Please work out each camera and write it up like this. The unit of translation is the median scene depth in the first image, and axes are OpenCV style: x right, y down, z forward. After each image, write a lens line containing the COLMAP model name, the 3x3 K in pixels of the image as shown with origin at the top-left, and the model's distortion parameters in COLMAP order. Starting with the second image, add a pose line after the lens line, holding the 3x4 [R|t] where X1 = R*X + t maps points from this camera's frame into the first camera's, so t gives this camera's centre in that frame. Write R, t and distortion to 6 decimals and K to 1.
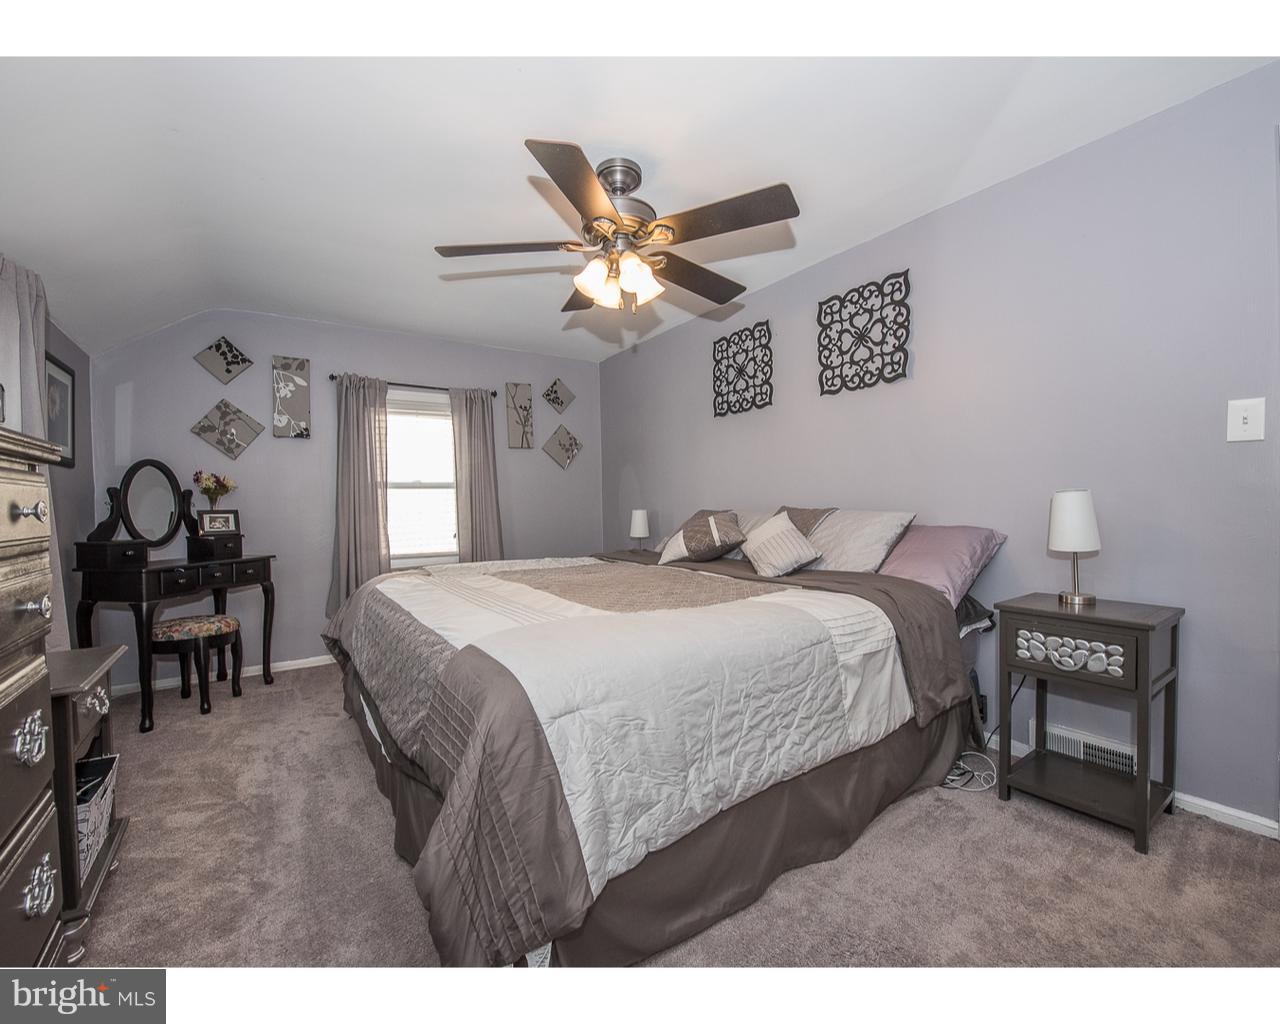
lens RADIAL K [[561.1, 0, 639.3], [0, 561.1, 510.5], [0, 0, 1]] dist [-0.018869, -0.000110]
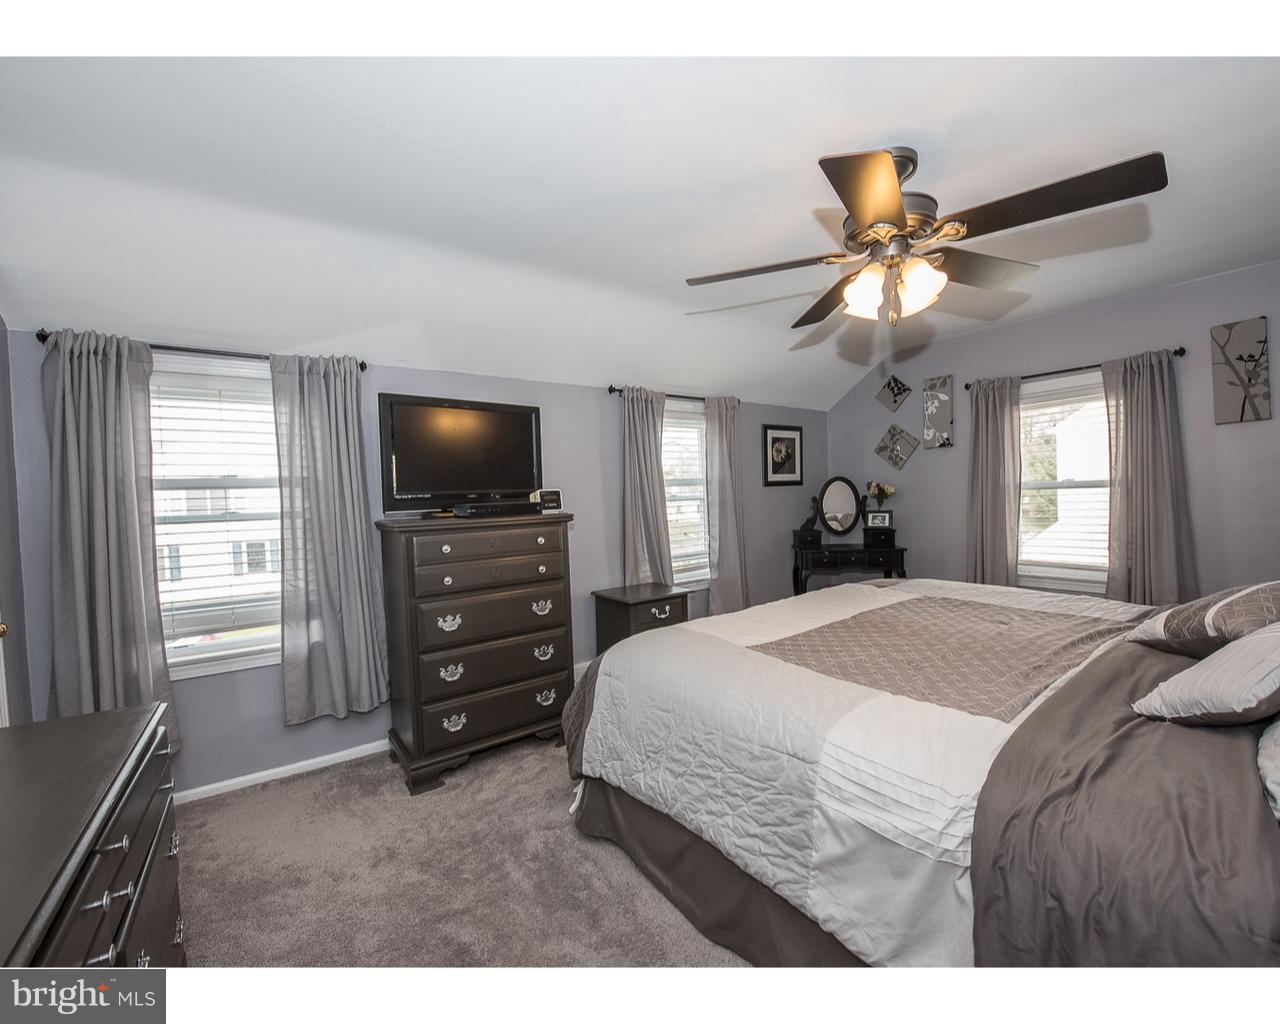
lens RADIAL K [[561.1, 0, 641.0], [0, 561.1, 511.1], [0, 0, 1]] dist [-0.018869, -0.000110]
pose [[-0.007540, 0.053164, -0.998557, 0.571138], [0.029666, 0.998158, 0.052919, -0.083722], [0.999531, -0.029224, -0.009104, 0.415175]]
